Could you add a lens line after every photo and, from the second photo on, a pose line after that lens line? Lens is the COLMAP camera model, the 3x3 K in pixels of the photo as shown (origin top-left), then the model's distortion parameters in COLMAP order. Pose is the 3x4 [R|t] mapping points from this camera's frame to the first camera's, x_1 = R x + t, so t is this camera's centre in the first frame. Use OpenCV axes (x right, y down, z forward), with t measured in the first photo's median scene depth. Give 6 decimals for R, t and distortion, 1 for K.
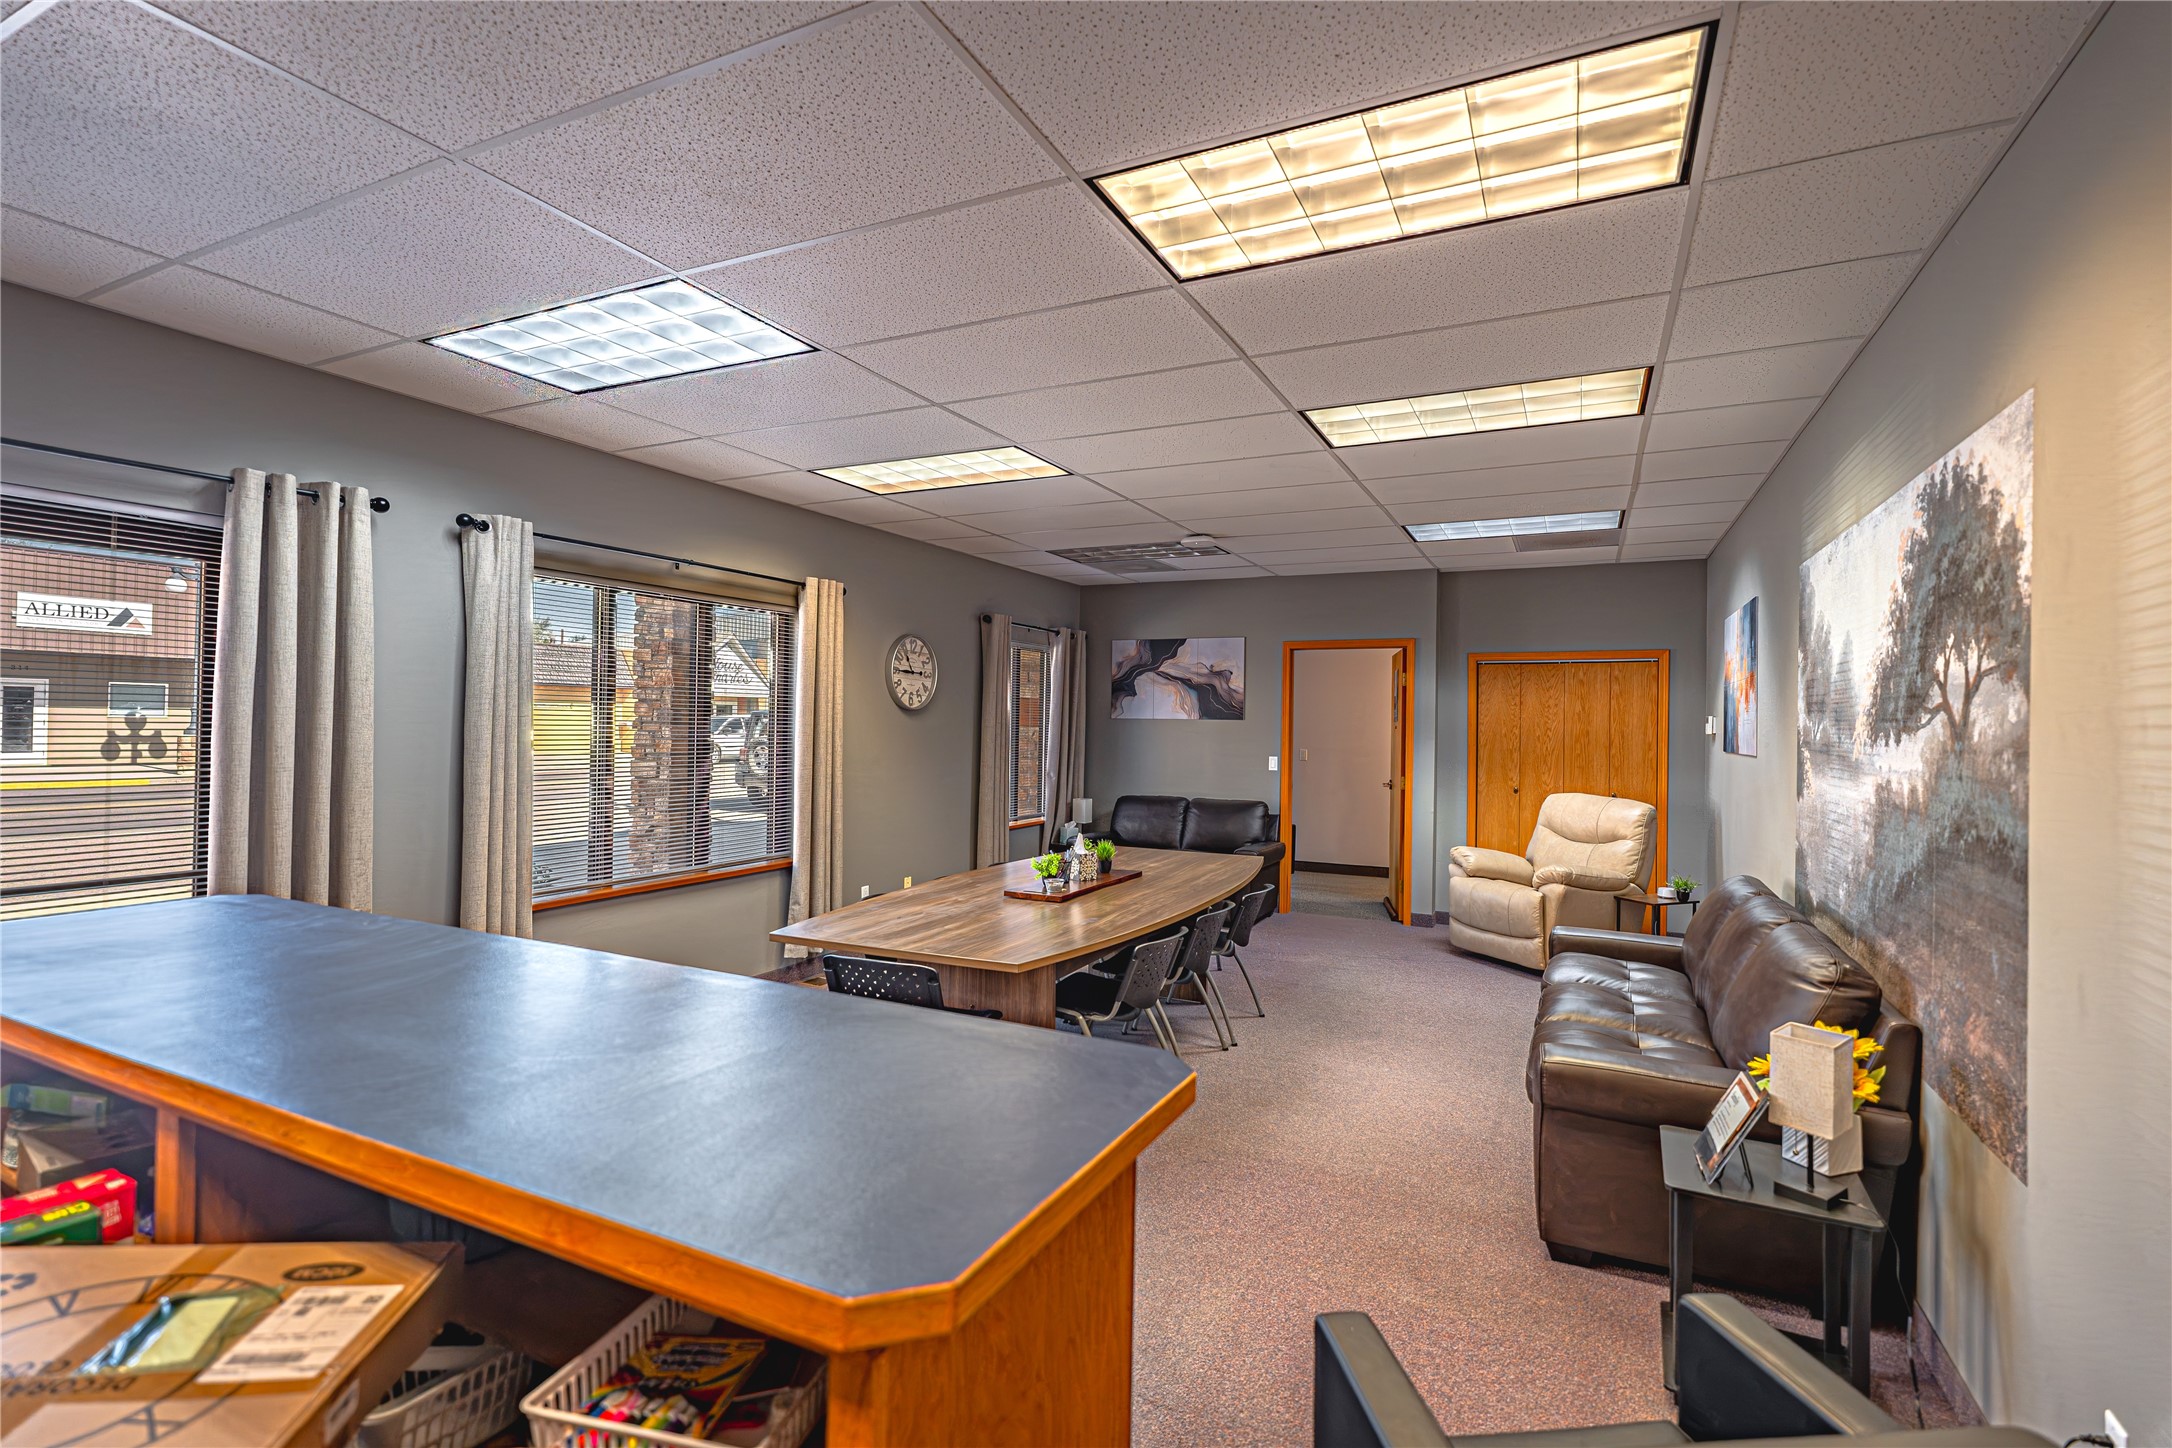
lens RADIAL K [[1007.7, 0, 1086.4], [0, 1007.7, 722.7], [0, 0, 1]] dist [0.004019, 0.000113]
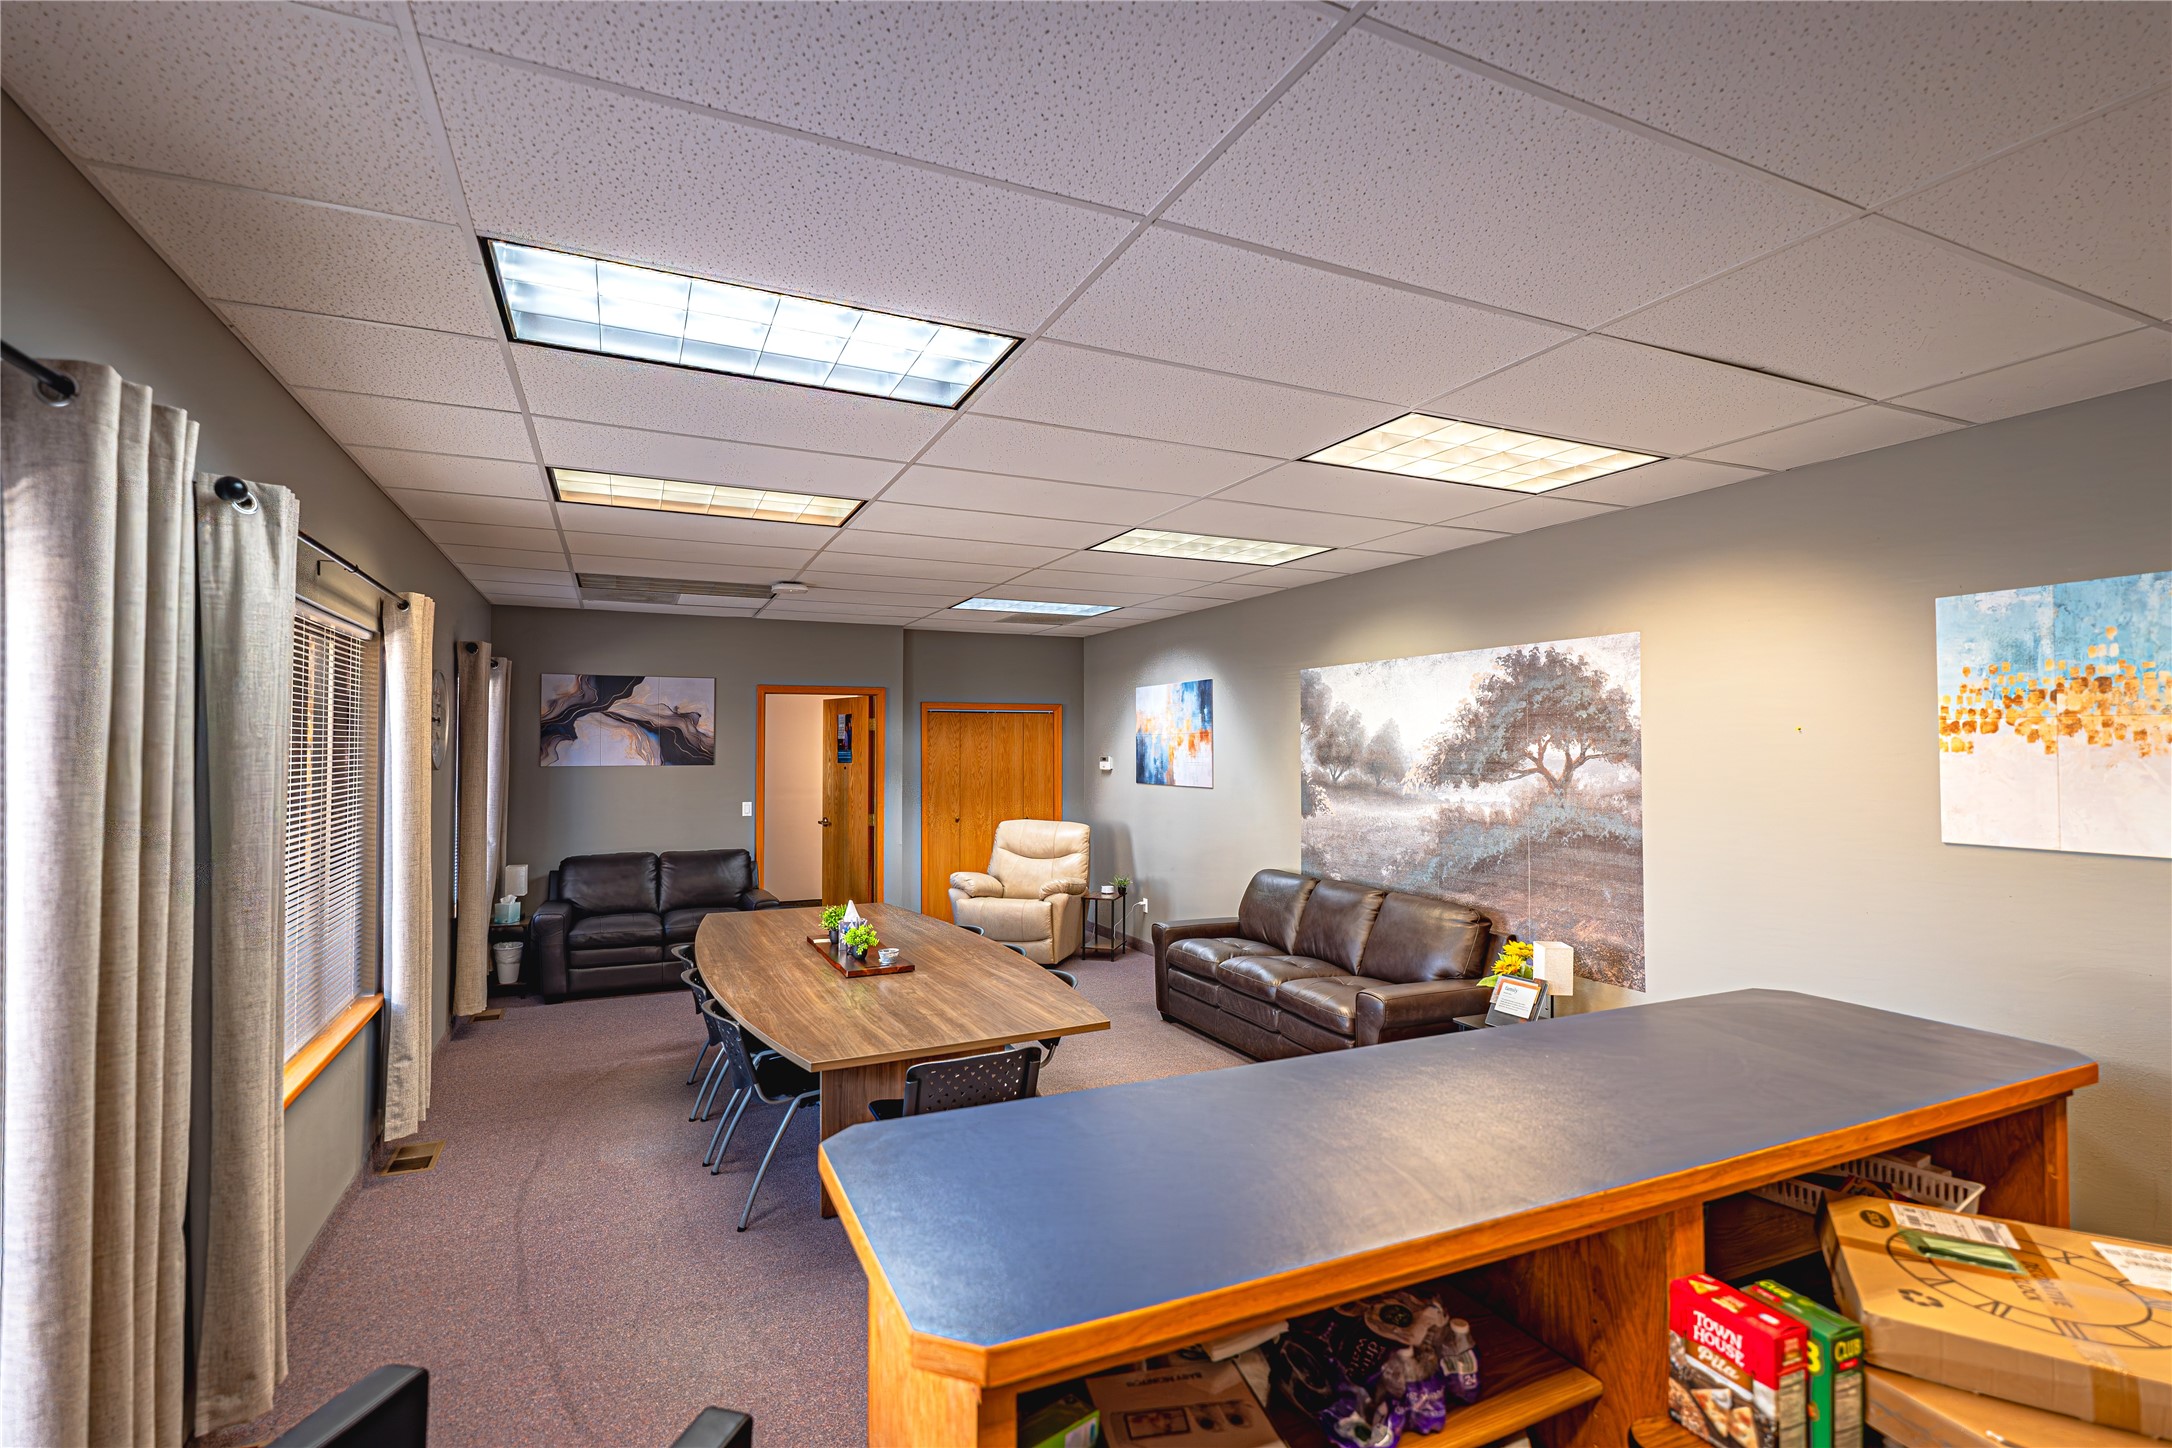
lens RADIAL K [[1007.7, 0, 1091.7], [0, 1007.7, 726.0], [0, 0, 1]] dist [0.004019, 0.000113]
pose [[0.630390, 0.002019, 0.776276, -0.438288], [0.009979, 0.999893, -0.010704, -0.032074], [-0.776215, 0.014494, 0.630302, 0.154037]]
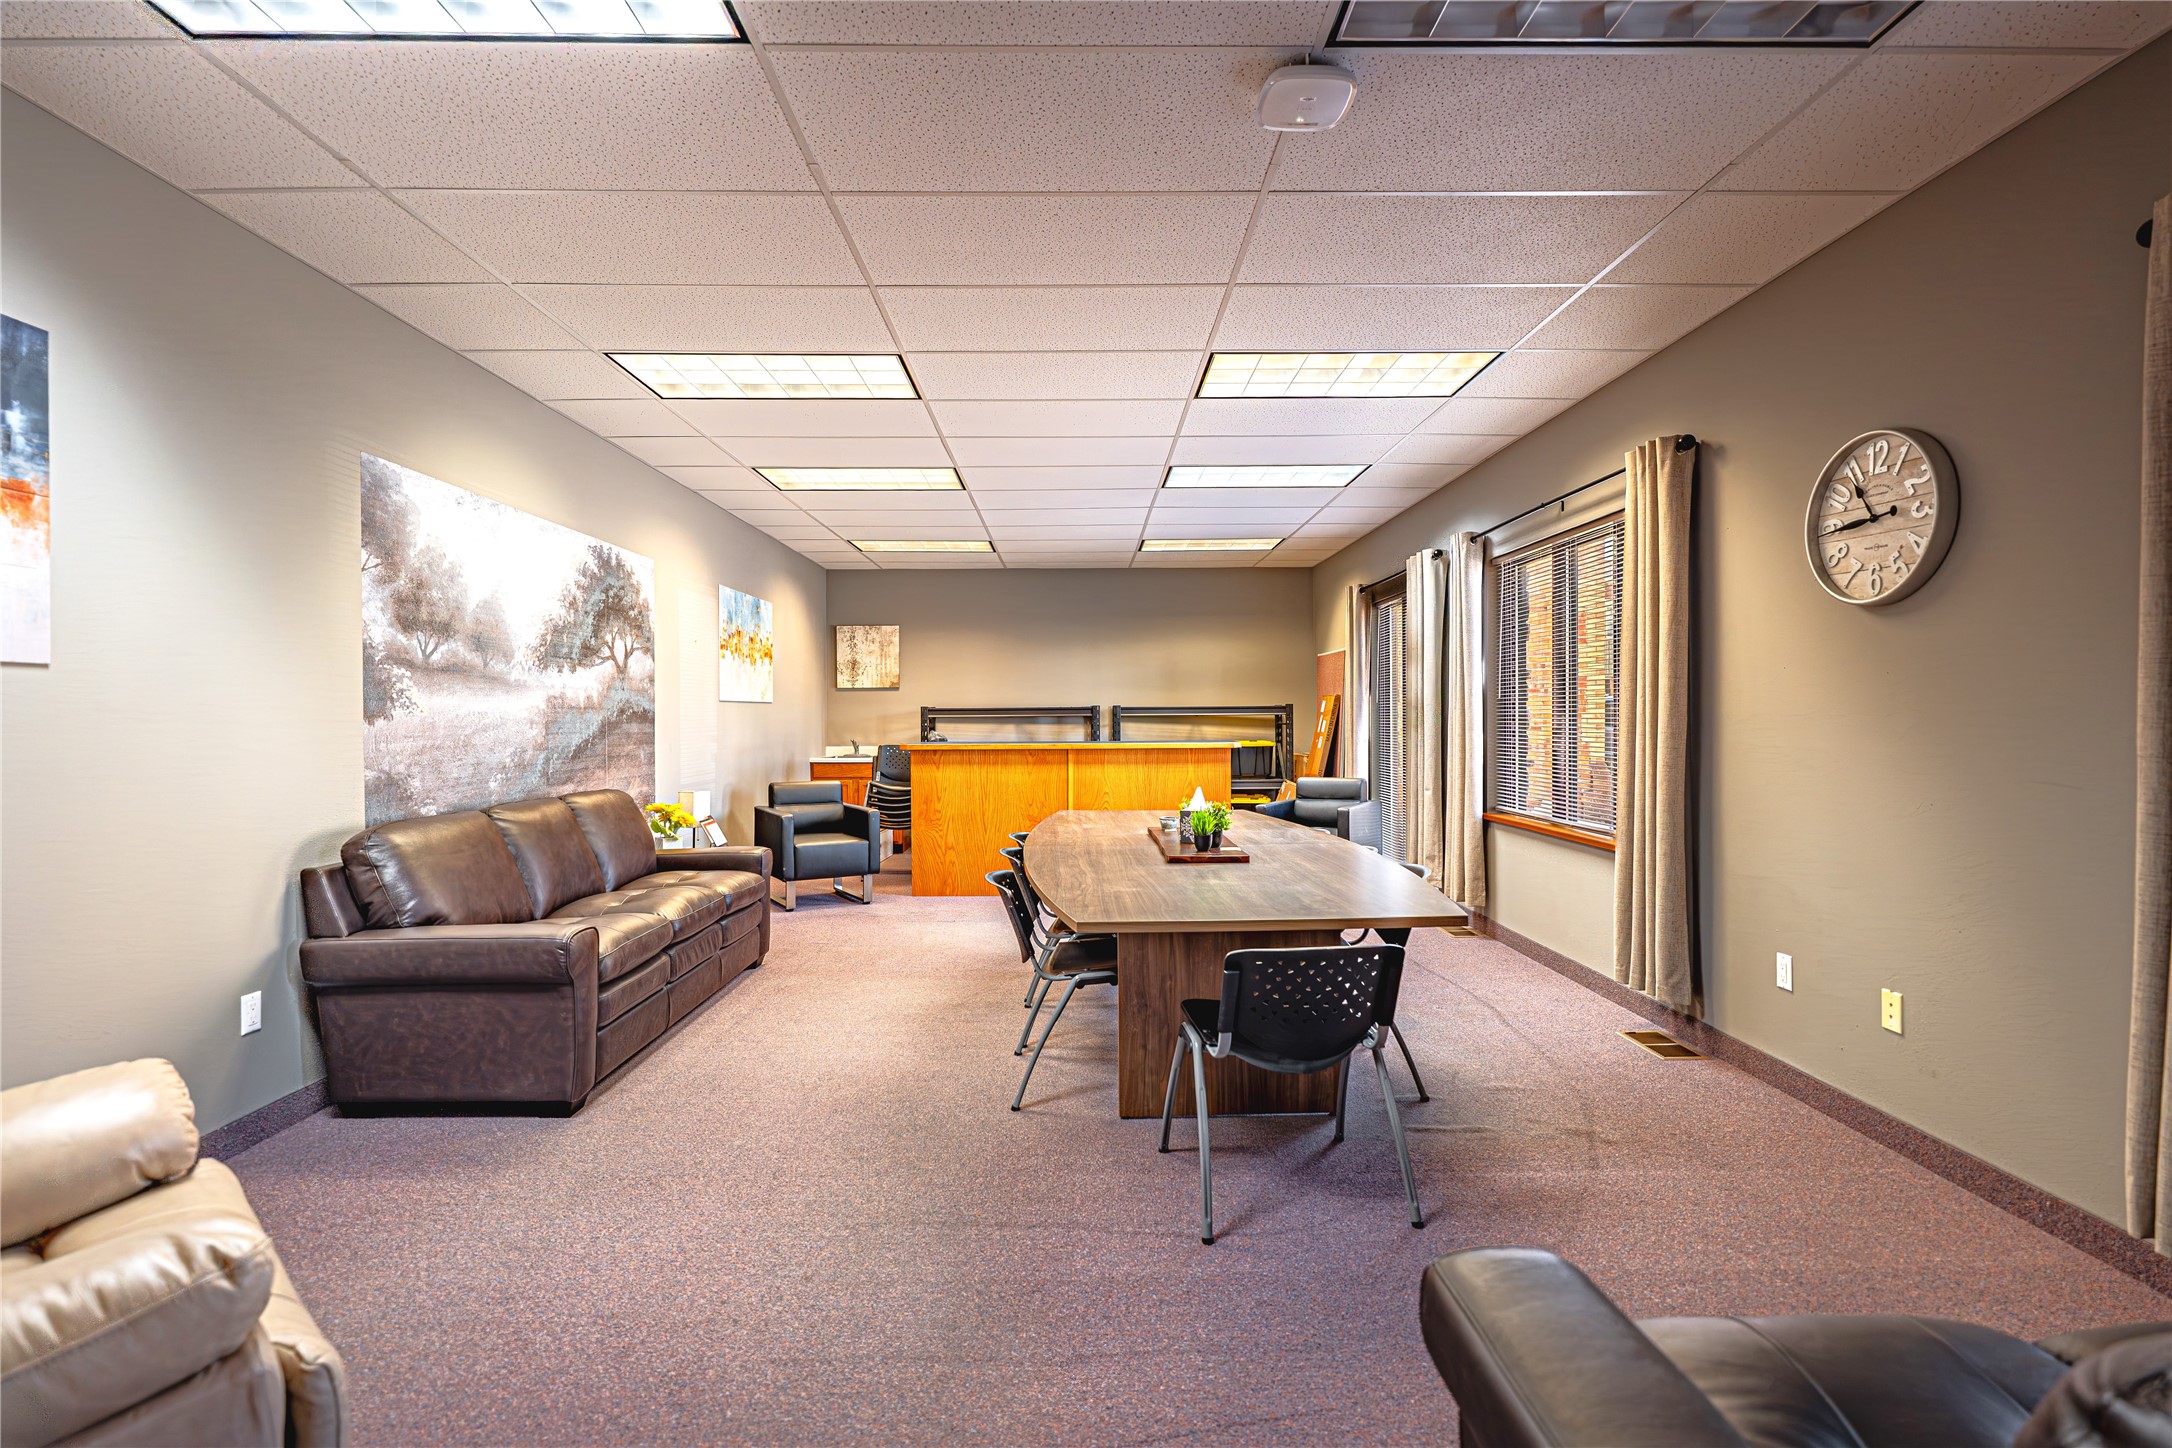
lens RADIAL K [[1007.7, 0, 1085.7], [0, 1007.7, 725.0], [0, 0, 1]] dist [0.004019, 0.000113]
pose [[-0.893250, -0.008061, -0.449487, 0.324093], [-0.010406, 0.999942, 0.002746, 0.040956], [0.449439, 0.007130, -0.893283, 1.226201]]
